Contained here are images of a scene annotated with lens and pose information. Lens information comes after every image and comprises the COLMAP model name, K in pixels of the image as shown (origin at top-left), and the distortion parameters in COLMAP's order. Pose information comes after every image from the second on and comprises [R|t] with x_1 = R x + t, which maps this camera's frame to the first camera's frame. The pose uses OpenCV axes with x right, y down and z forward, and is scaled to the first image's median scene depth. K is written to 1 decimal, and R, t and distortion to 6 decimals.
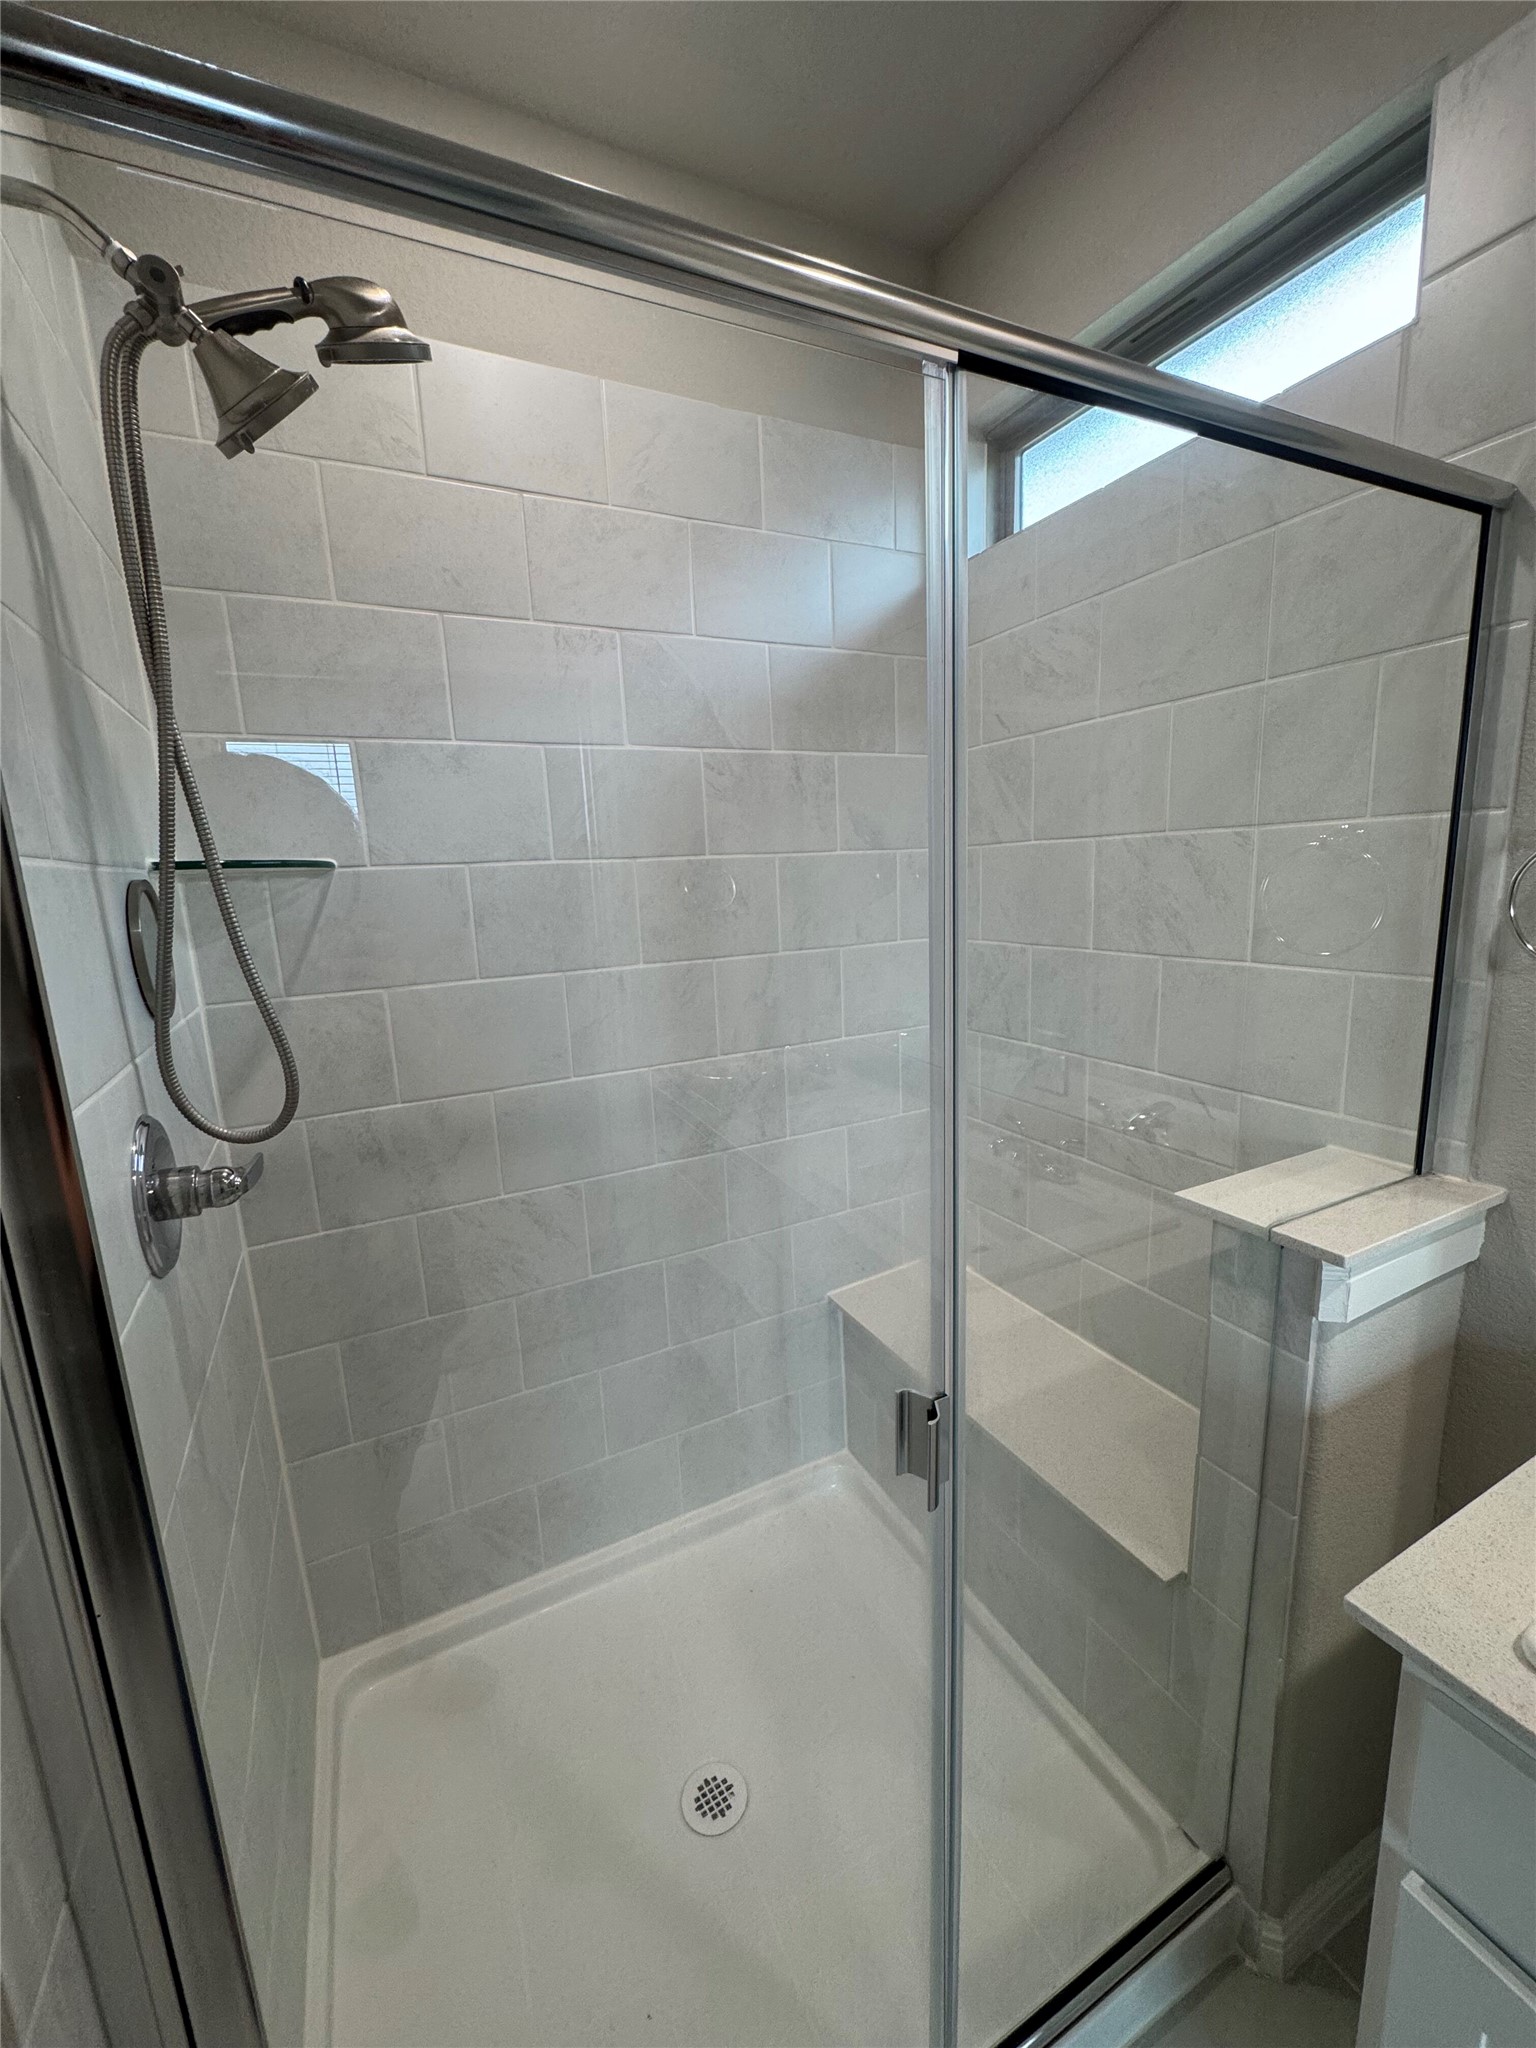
lens RADIAL K [[816.4, 0, 764.2], [0, 816.4, 1024.1], [0, 0, 1]] dist [-0.001819, -0.000016]
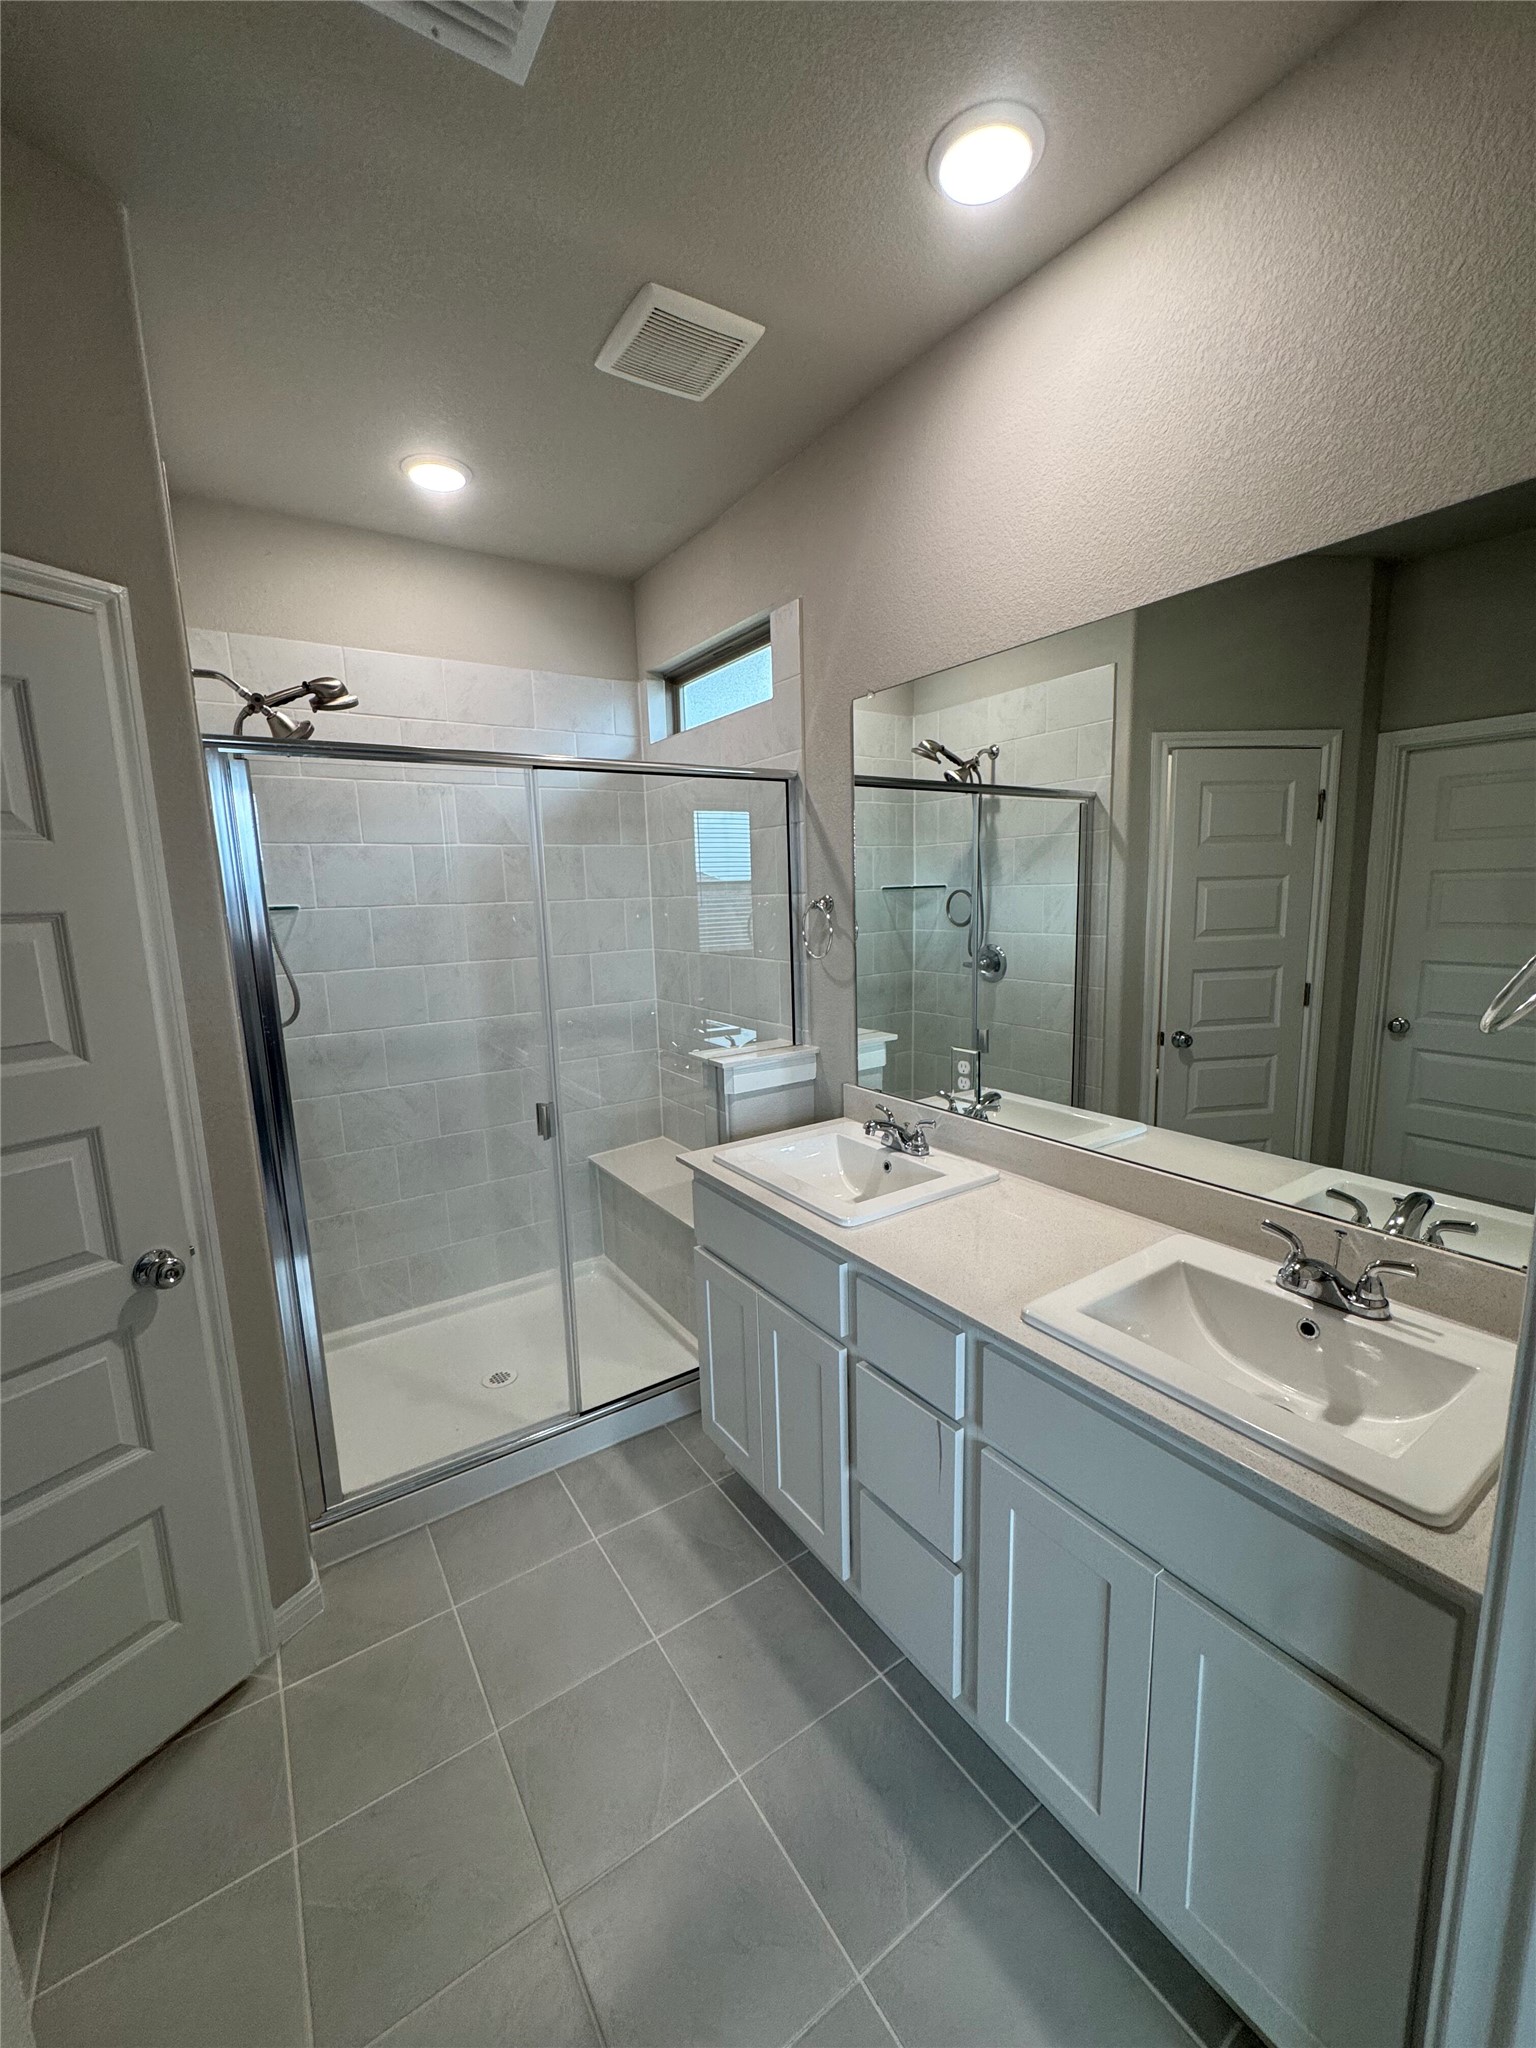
lens RADIAL K [[816.4, 0, 767.2], [0, 816.4, 1028.5], [0, 0, 1]] dist [-0.001819, -0.000016]
pose [[0.992262, -0.007883, 0.123908, 0.334782], [0.010872, 0.999666, -0.023458, 0.149031], [-0.123682, 0.024624, 0.992016, -1.046586]]
